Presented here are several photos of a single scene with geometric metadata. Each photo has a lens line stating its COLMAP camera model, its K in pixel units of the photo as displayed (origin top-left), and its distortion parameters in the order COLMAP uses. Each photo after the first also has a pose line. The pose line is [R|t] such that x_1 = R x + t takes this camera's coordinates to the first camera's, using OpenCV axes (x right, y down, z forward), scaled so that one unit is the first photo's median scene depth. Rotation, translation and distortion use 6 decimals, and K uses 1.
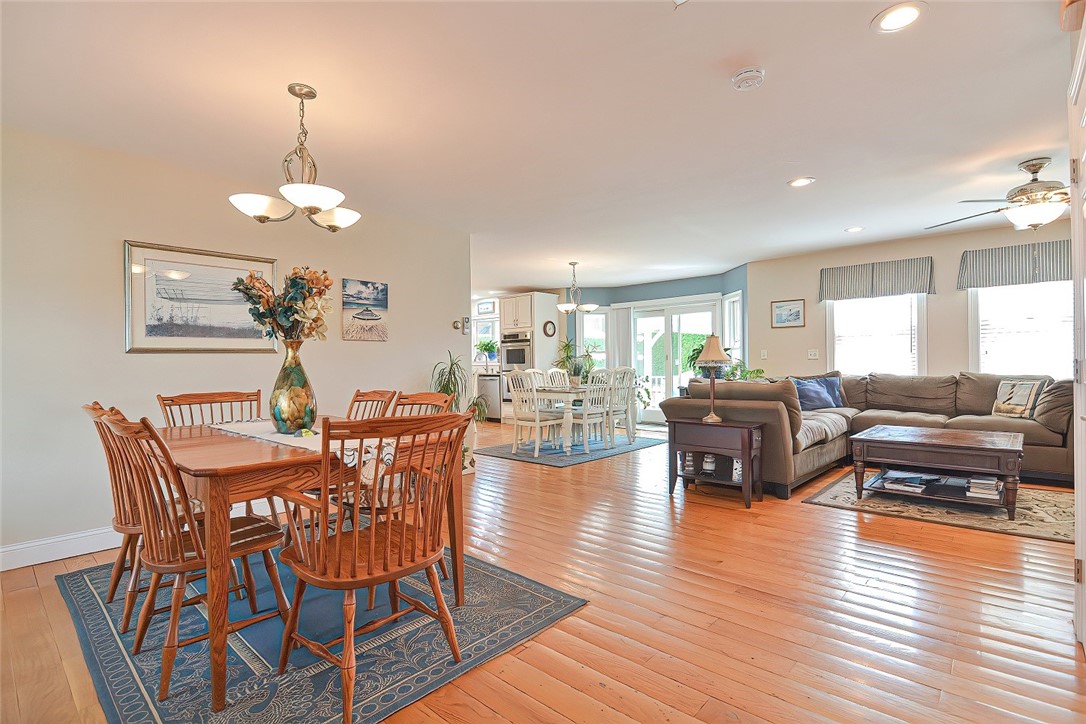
lens RADIAL K [[527.3, 0, 543.0], [0, 527.3, 362.0], [0, 0, 1]] dist [-0.001387, -0.000469]
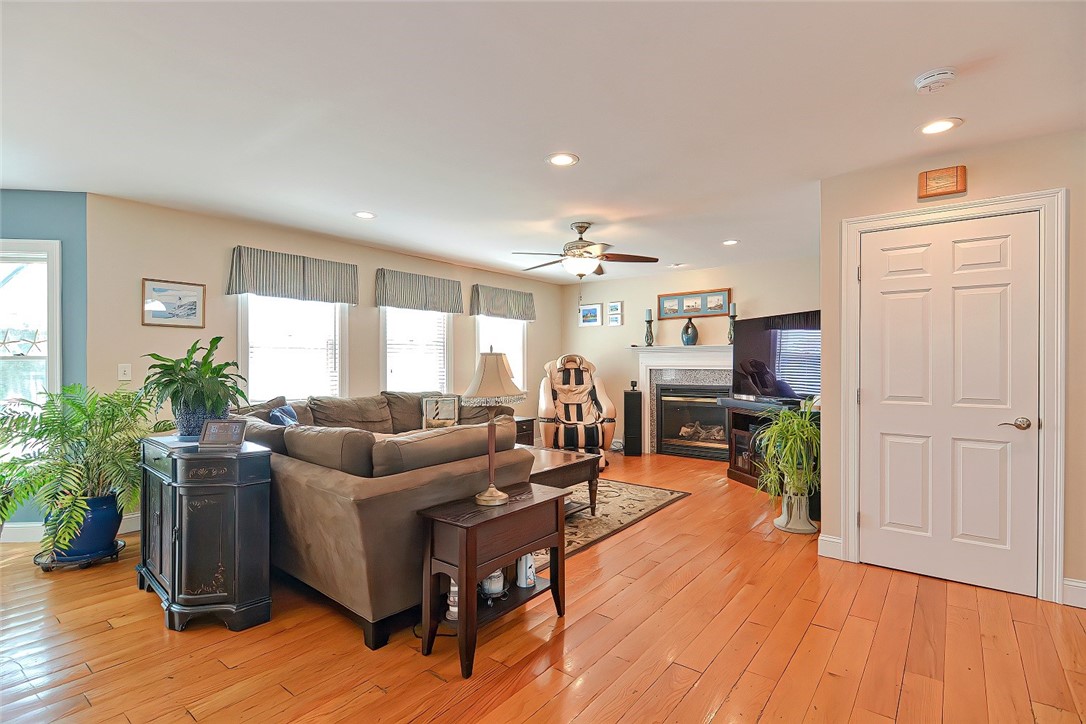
lens RADIAL K [[527.3, 0, 543.0], [0, 527.3, 362.0], [0, 0, 1]] dist [-0.001387, -0.000469]
pose [[-0.074453, 0.006846, 0.997201, -0.202454], [-0.004701, 0.999963, -0.007216, -0.028911], [-0.997213, -0.005225, -0.074418, 0.778136]]
